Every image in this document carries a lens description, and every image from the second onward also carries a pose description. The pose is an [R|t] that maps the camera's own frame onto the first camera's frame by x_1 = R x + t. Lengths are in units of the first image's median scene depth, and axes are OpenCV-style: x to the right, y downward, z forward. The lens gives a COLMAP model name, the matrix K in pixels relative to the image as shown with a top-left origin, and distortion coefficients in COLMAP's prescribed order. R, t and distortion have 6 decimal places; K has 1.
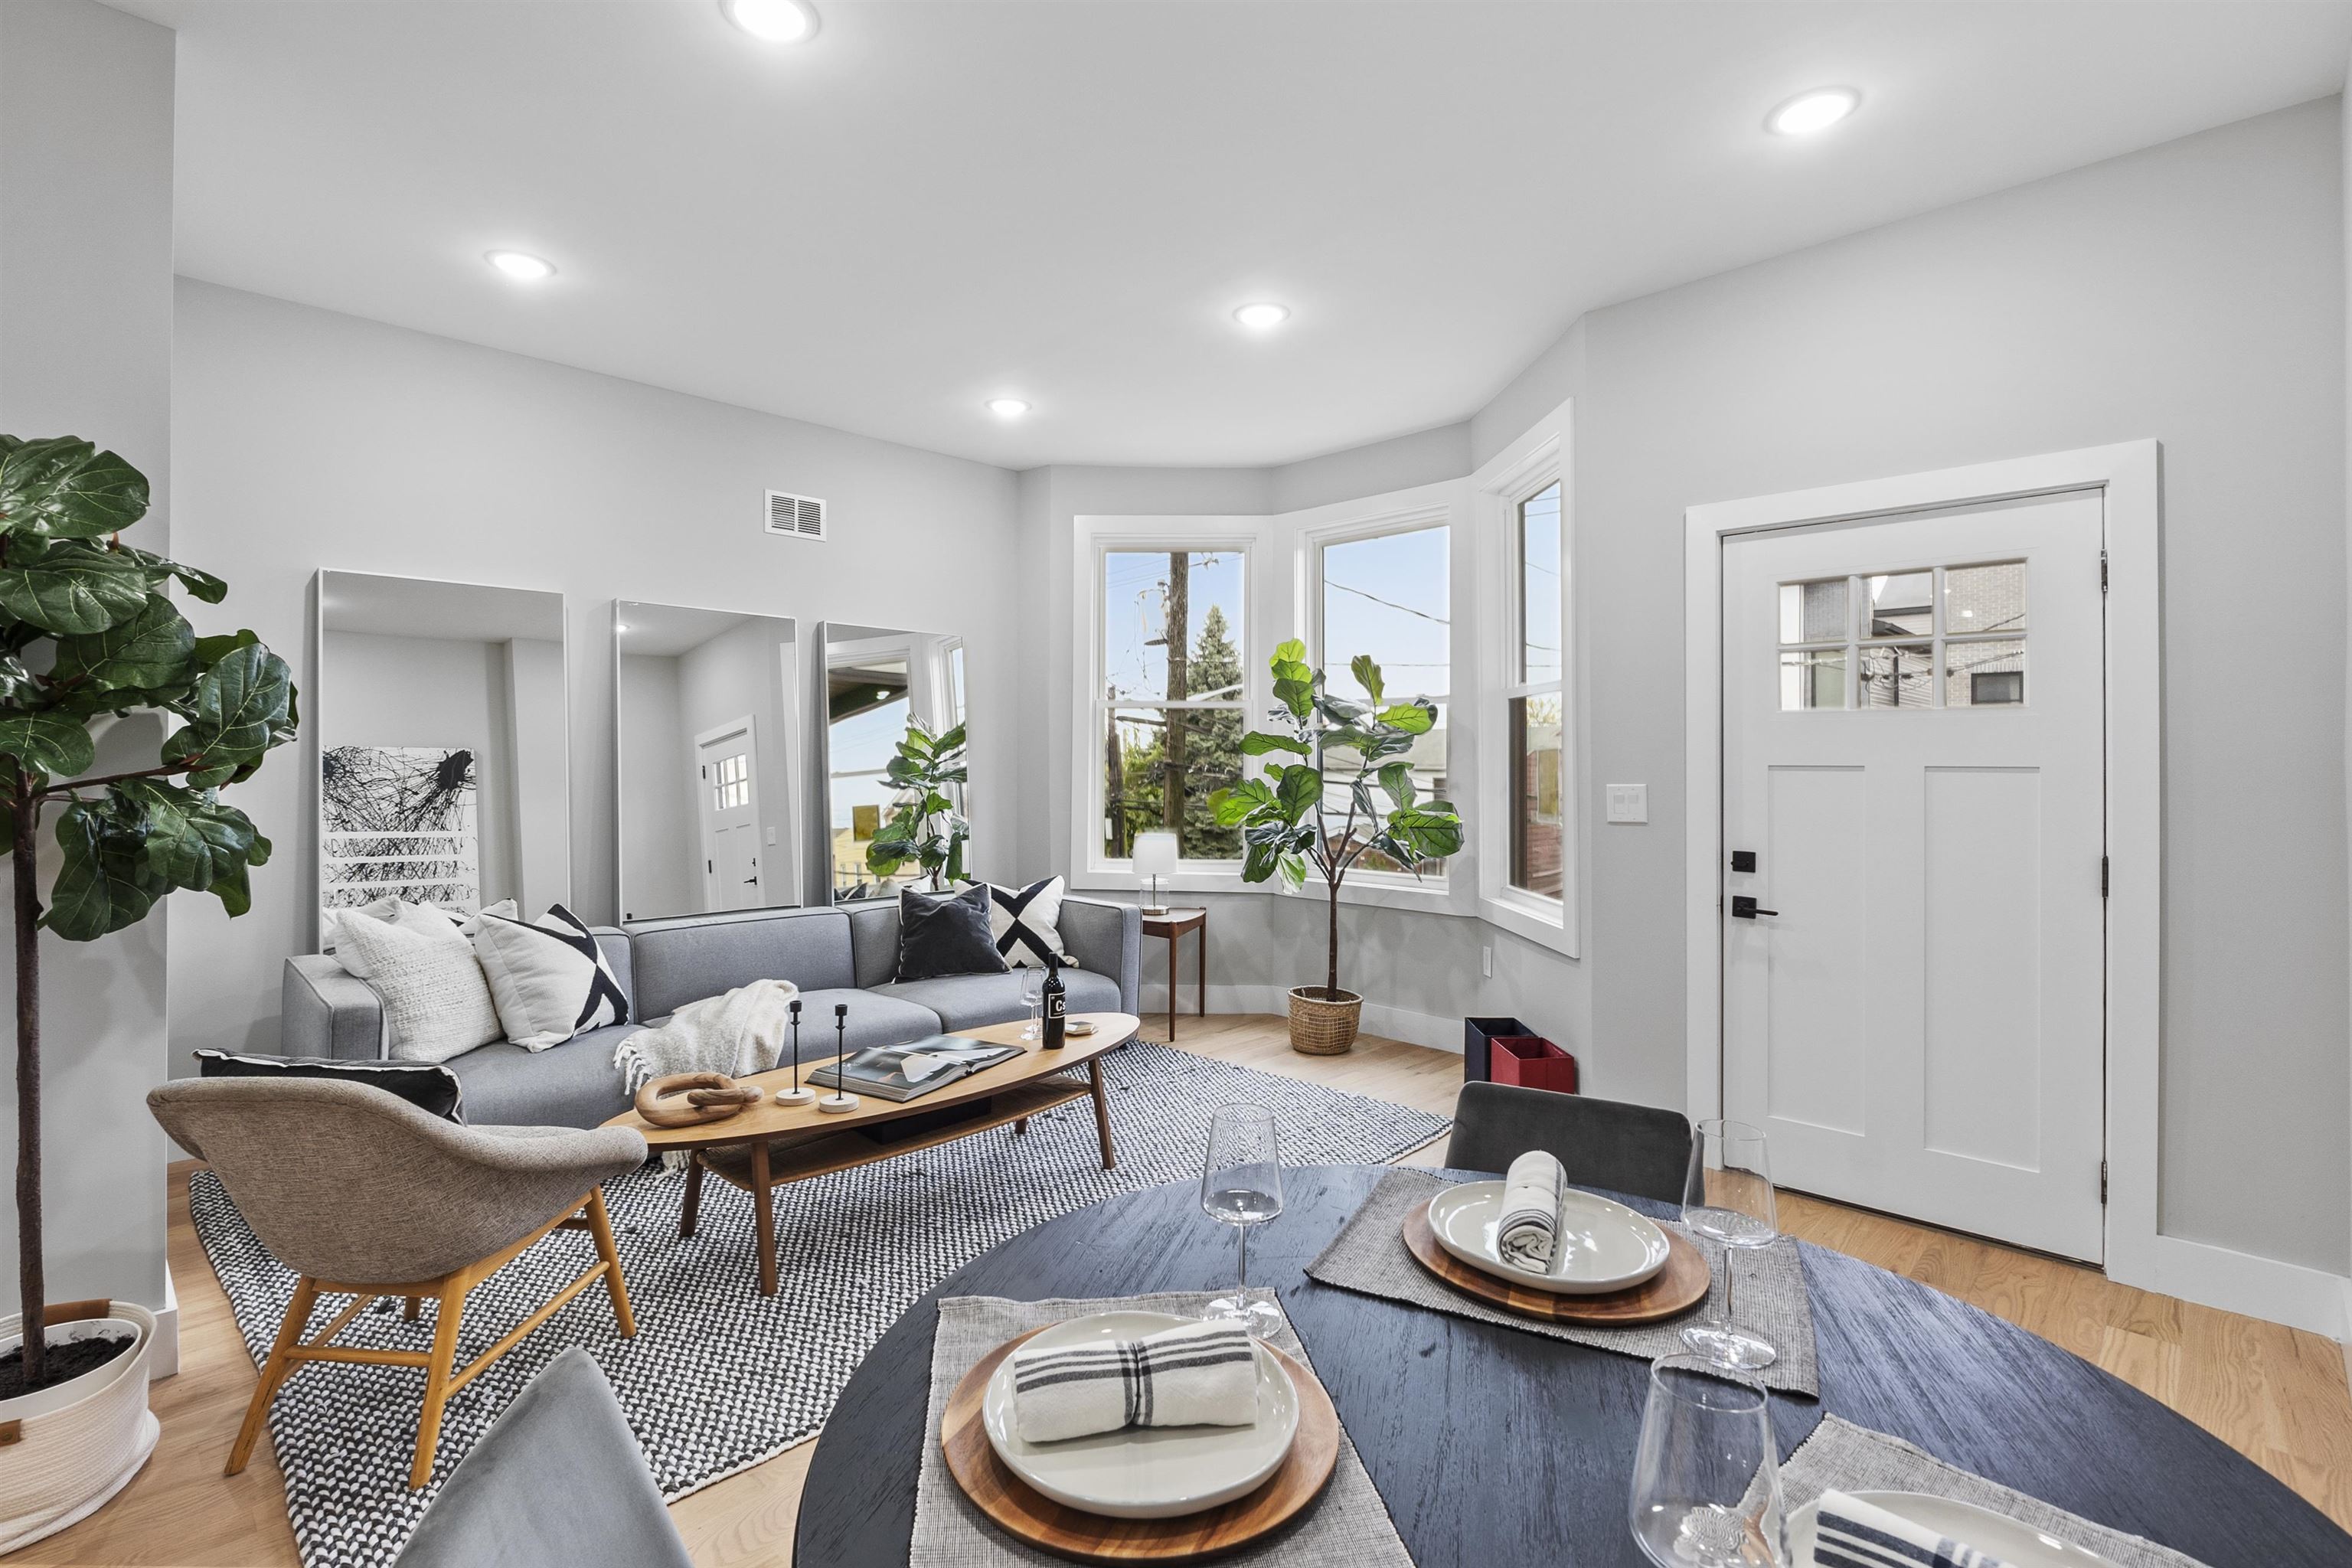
lens RADIAL K [[1027.6, 0, 1163.1], [0, 1027.6, 760.4], [0, 0, 1]] dist [-0.013080, -0.000424]
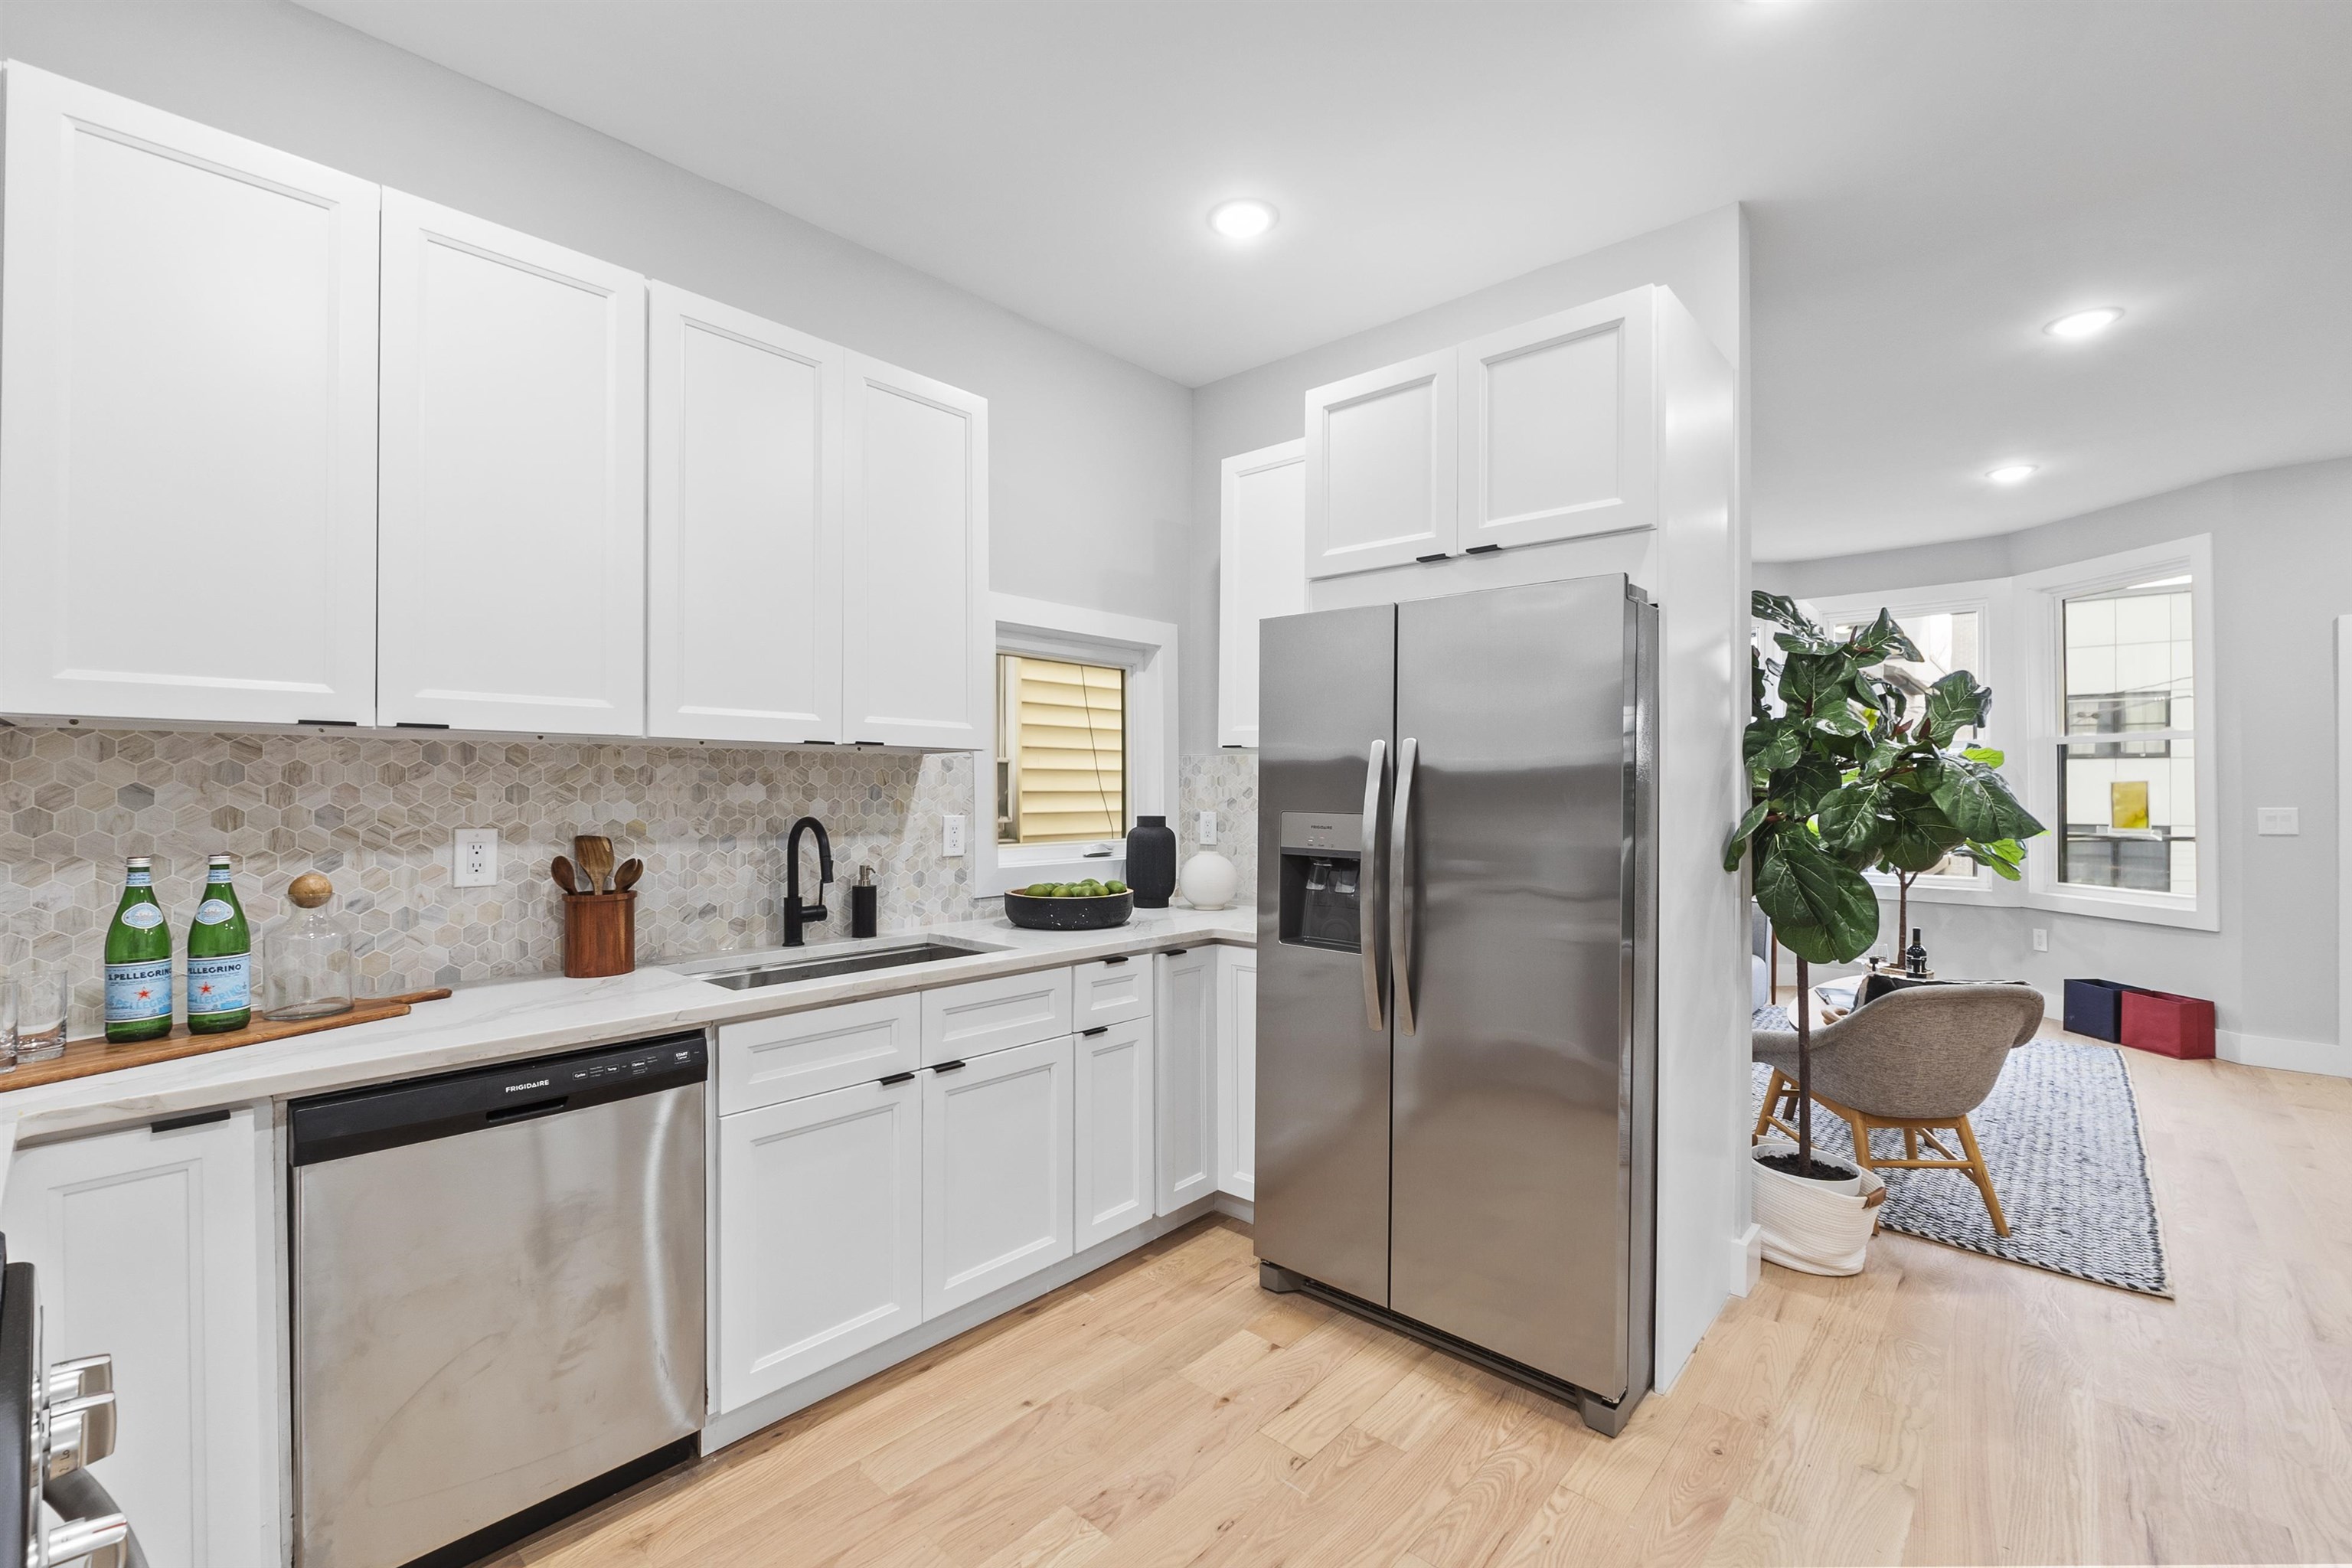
lens RADIAL K [[992.1, 0, 1157.6], [0, 992.1, 780.6], [0, 0, 1]] dist [-0.006427, 0.000252]
pose [[0.999427, -0.003415, 0.033677, -0.866079], [0.003509, 0.999990, -0.002716, -0.012537], [-0.033667, 0.002833, 0.999429, -0.246997]]
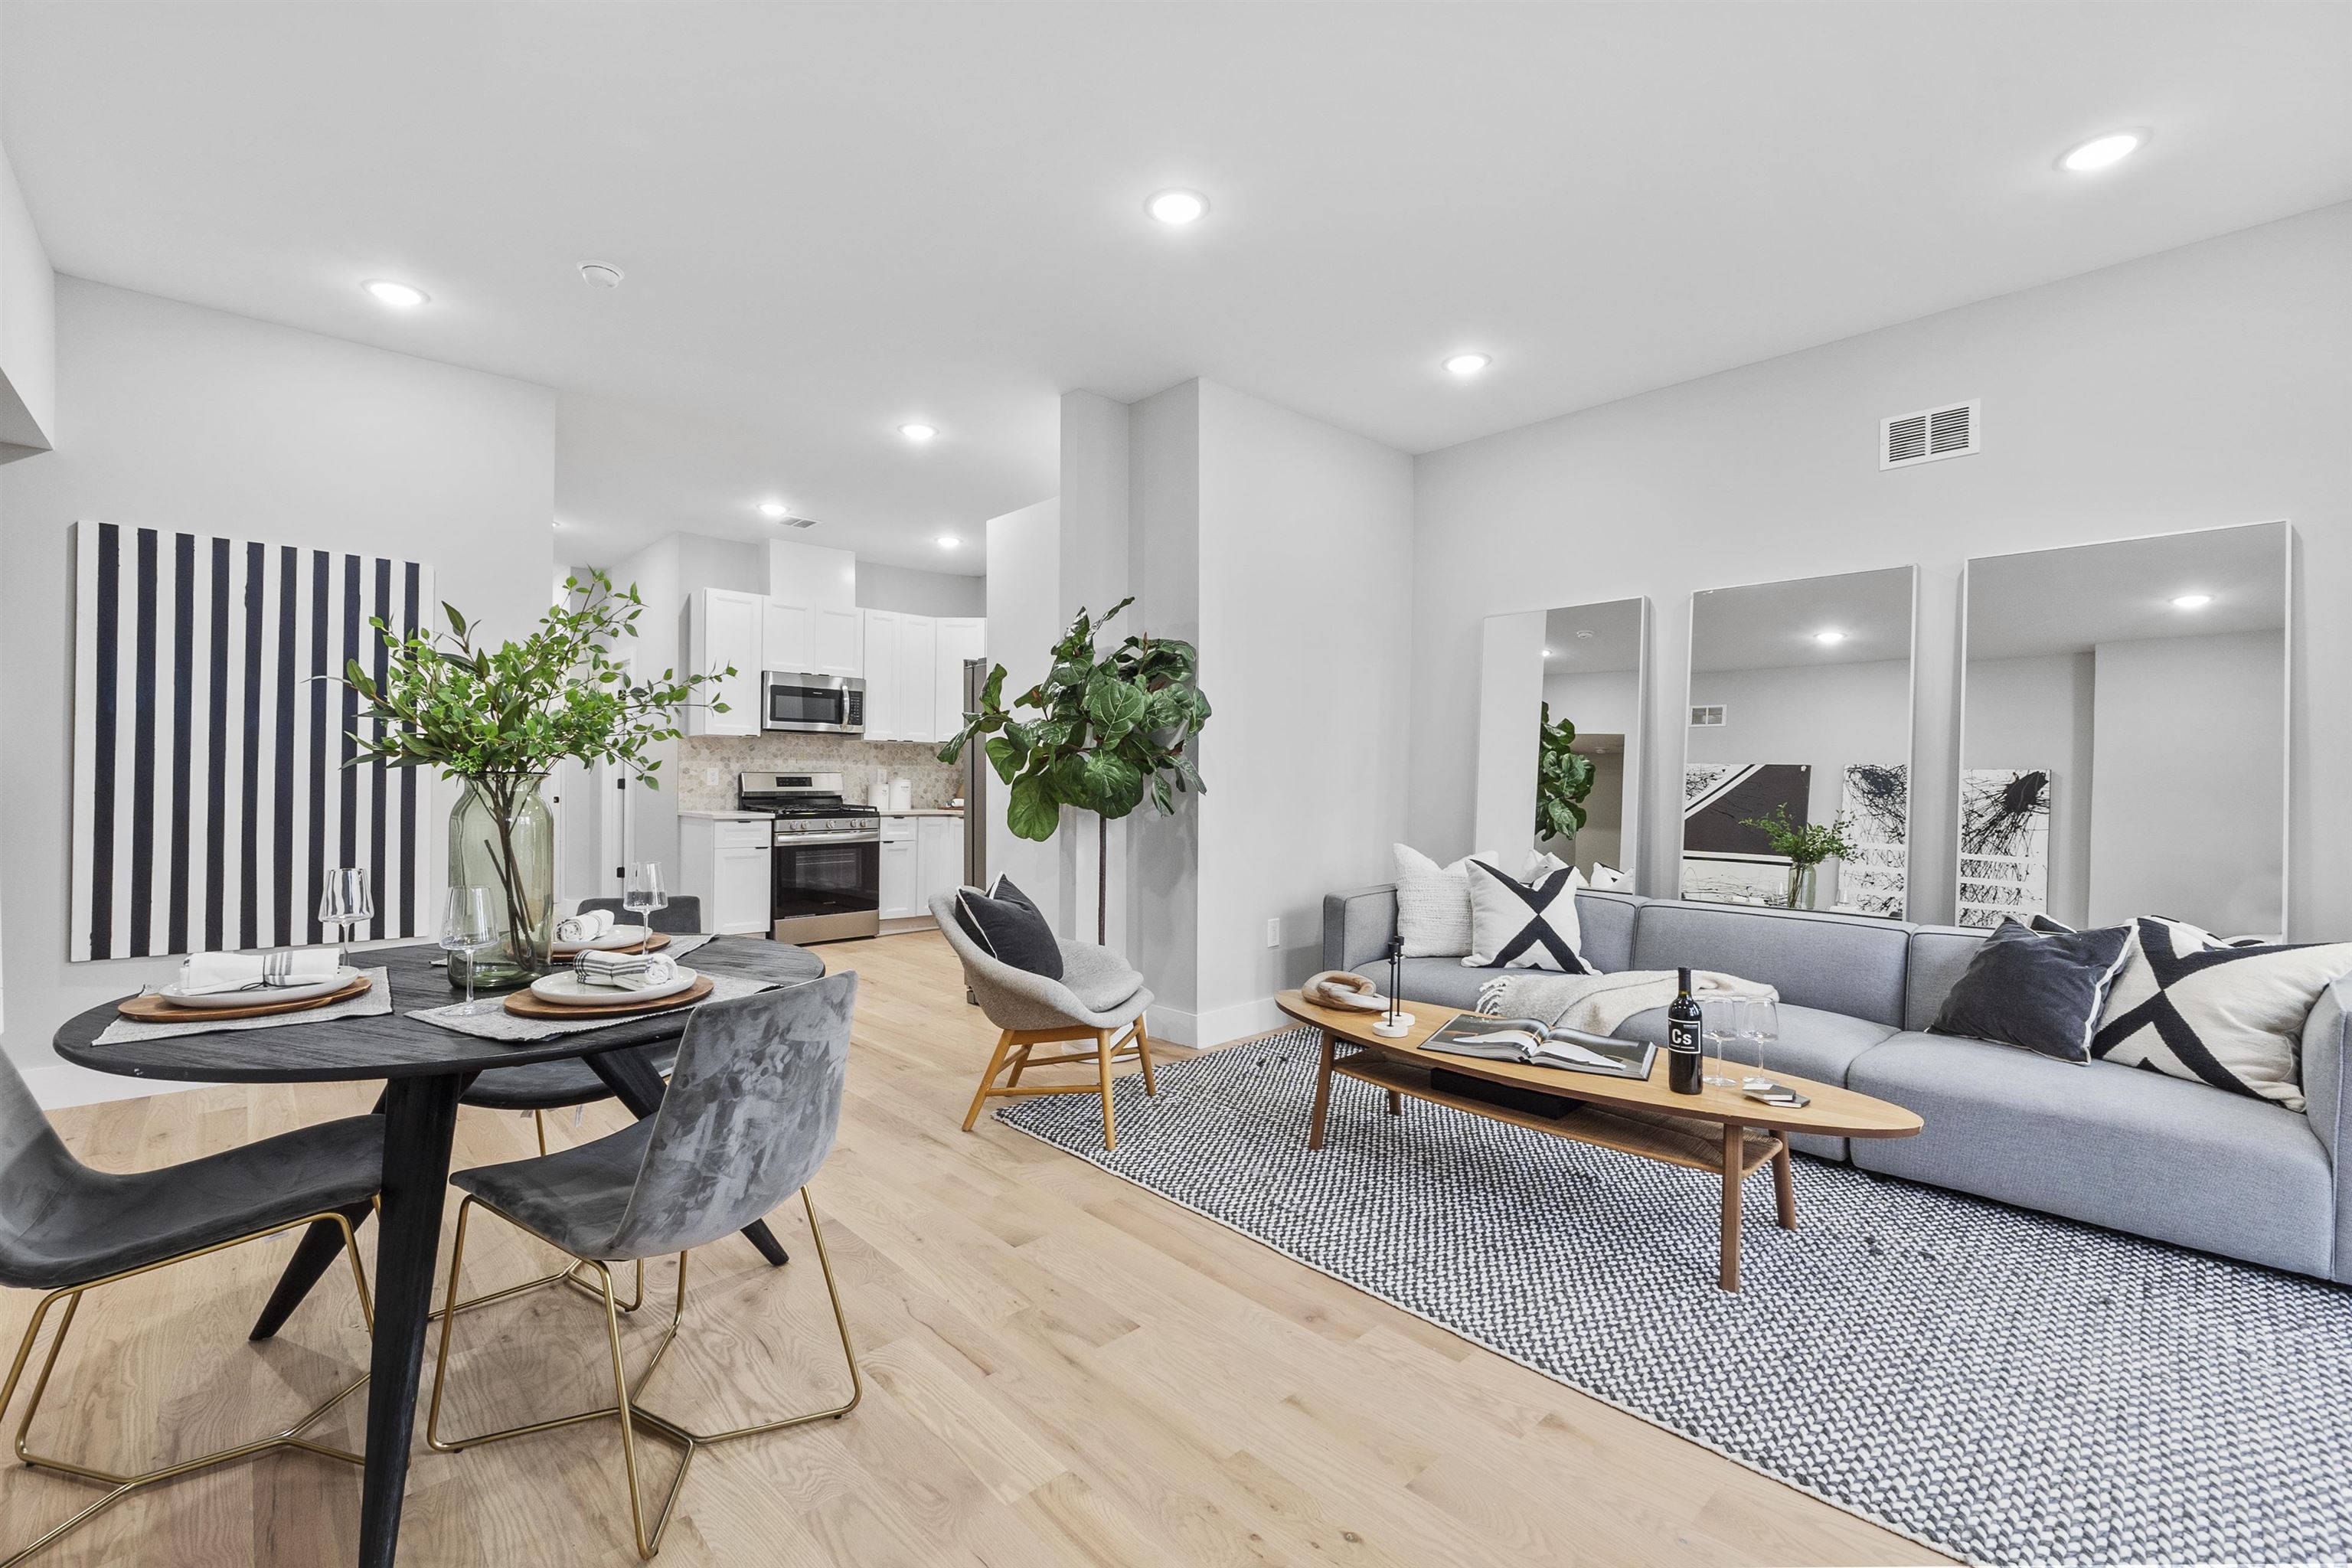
lens RADIAL K [[992.1, 0, 1155.2], [0, 992.1, 782.5], [0, 0, 1]] dist [-0.006427, 0.000252]
pose [[-0.046037, -0.006961, -0.998915, 0.459015], [-0.004238, 0.999968, -0.006773, 0.041873], [0.998931, 0.003922, -0.046065, 0.455277]]
